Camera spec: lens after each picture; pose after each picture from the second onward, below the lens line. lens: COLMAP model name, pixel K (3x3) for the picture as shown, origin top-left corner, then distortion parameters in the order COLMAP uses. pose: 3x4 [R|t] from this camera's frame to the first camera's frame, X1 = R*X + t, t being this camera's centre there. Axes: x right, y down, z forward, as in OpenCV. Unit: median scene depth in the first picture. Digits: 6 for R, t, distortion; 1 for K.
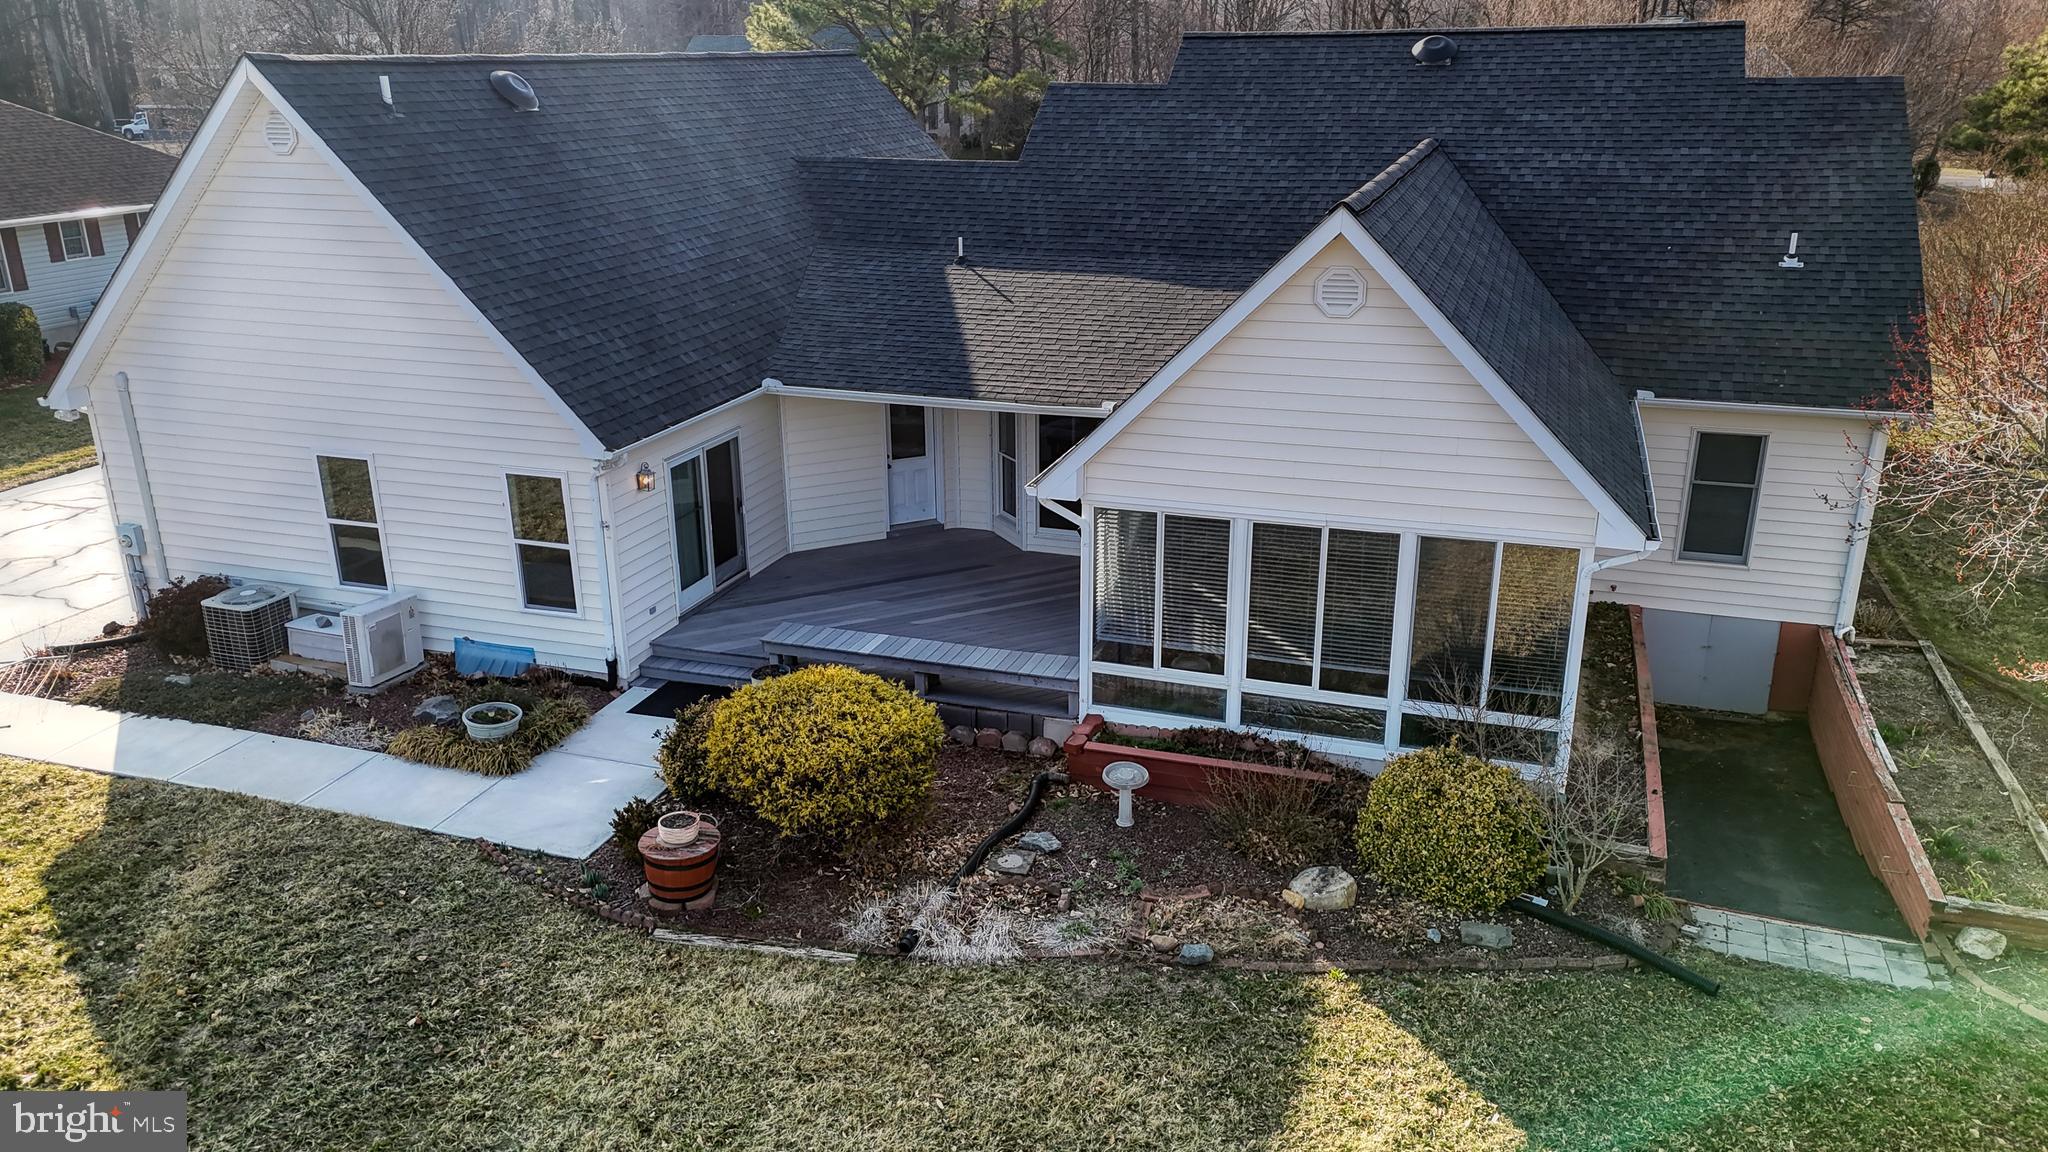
lens RADIAL K [[1499.9, 0, 1026.1], [0, 1499.9, 580.5], [0, 0, 1]] dist [0.087273, -0.083971]
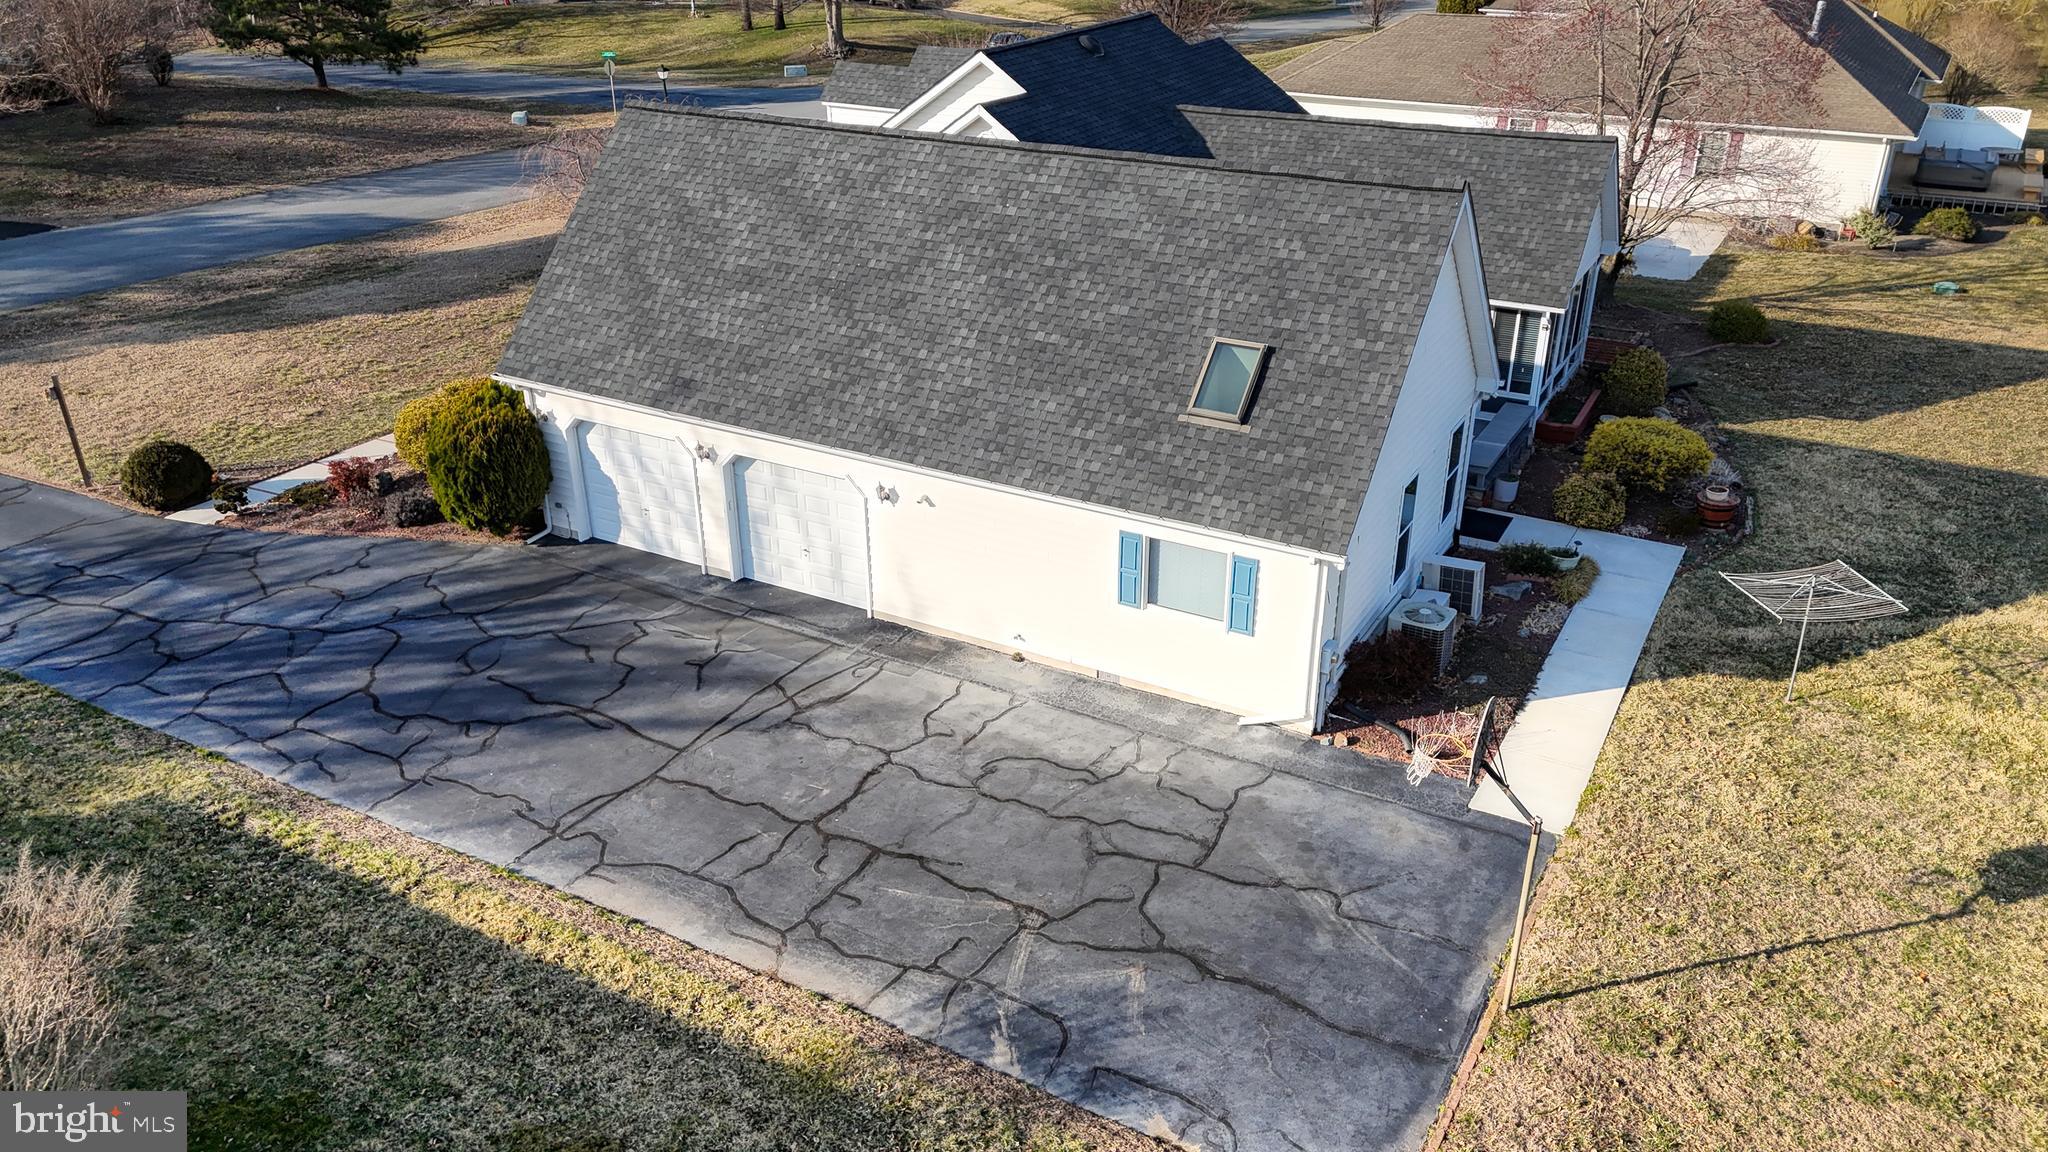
lens RADIAL K [[1495.9, 0, 1025.7], [0, 1495.9, 581.2], [0, 0, 1]] dist [0.091146, -0.099392]
pose [[0.187772, -0.430031, 0.883071, -1.733043], [0.330412, 0.874322, 0.355513, -0.588232], [-0.924970, 0.225022, 0.306260, 0.971285]]
